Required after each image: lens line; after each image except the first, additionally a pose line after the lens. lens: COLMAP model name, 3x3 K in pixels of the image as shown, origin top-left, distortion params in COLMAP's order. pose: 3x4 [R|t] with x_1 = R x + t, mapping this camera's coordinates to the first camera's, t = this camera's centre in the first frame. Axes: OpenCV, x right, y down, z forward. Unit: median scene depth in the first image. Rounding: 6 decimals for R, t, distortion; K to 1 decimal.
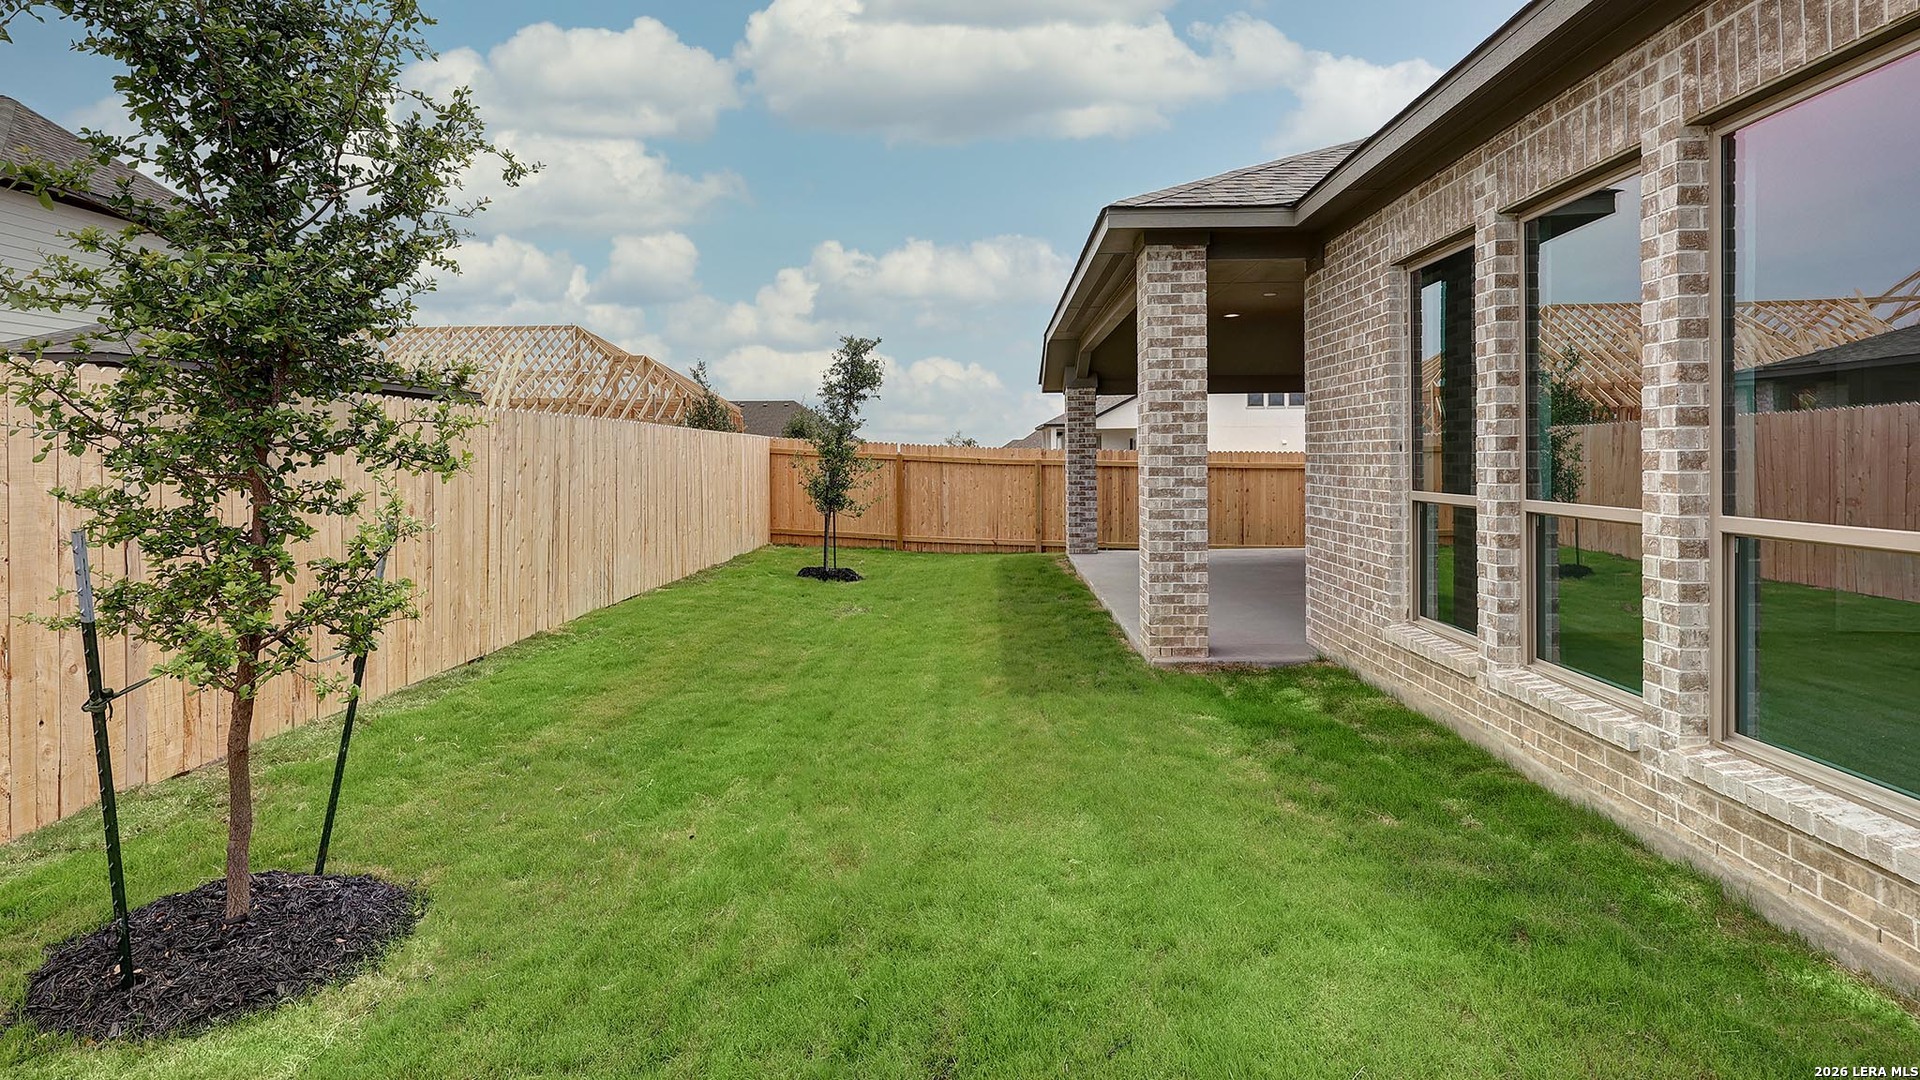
lens RADIAL K [[863.9, 0, 959.0], [0, 863.9, 464.1], [0, 0, 1]] dist [0.000144, 0.000482]
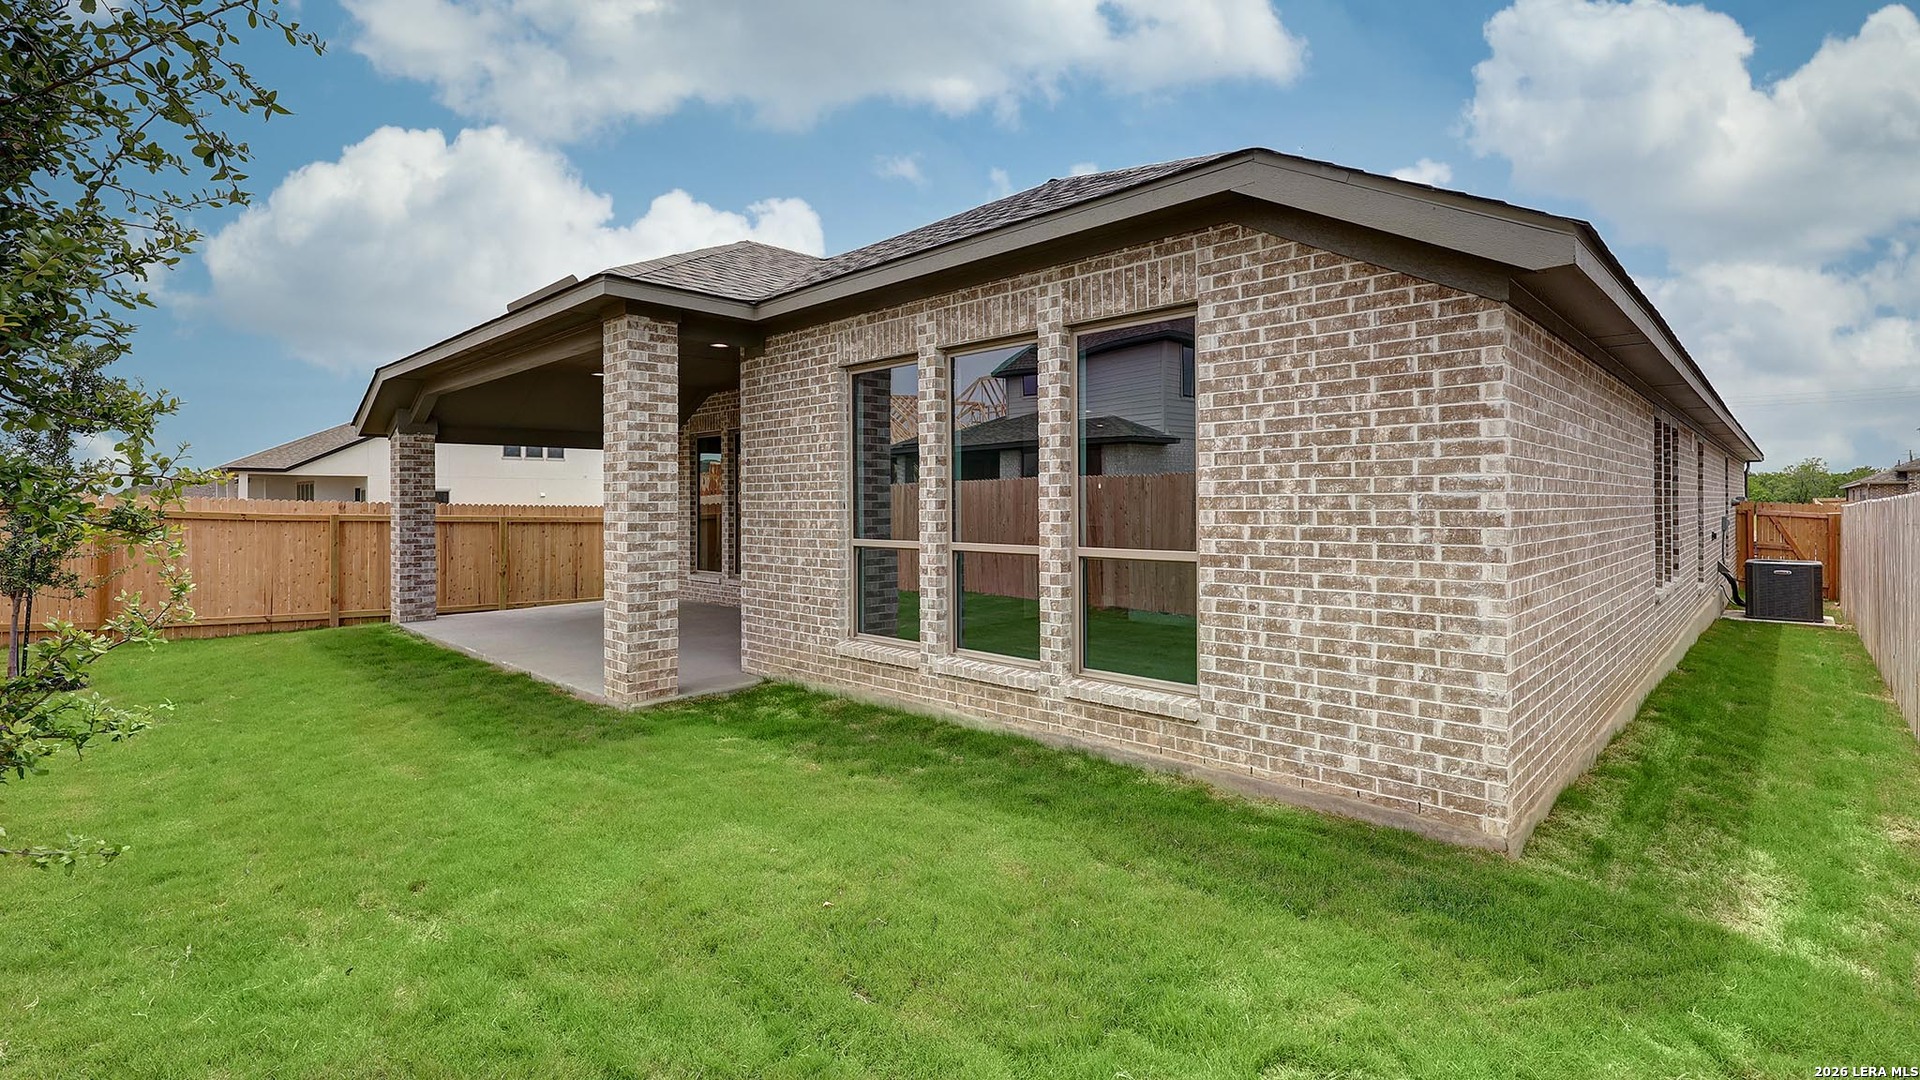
lens RADIAL K [[864.8, 0, 955.3], [0, 864.8, 496.3], [0, 0, 1]] dist [-0.001162, 0.000121]
pose [[0.671023, 0.011077, 0.741354, -0.429286], [0.006226, 0.999769, -0.020573, -0.007315], [-0.741410, 0.018421, 0.670799, -0.008886]]
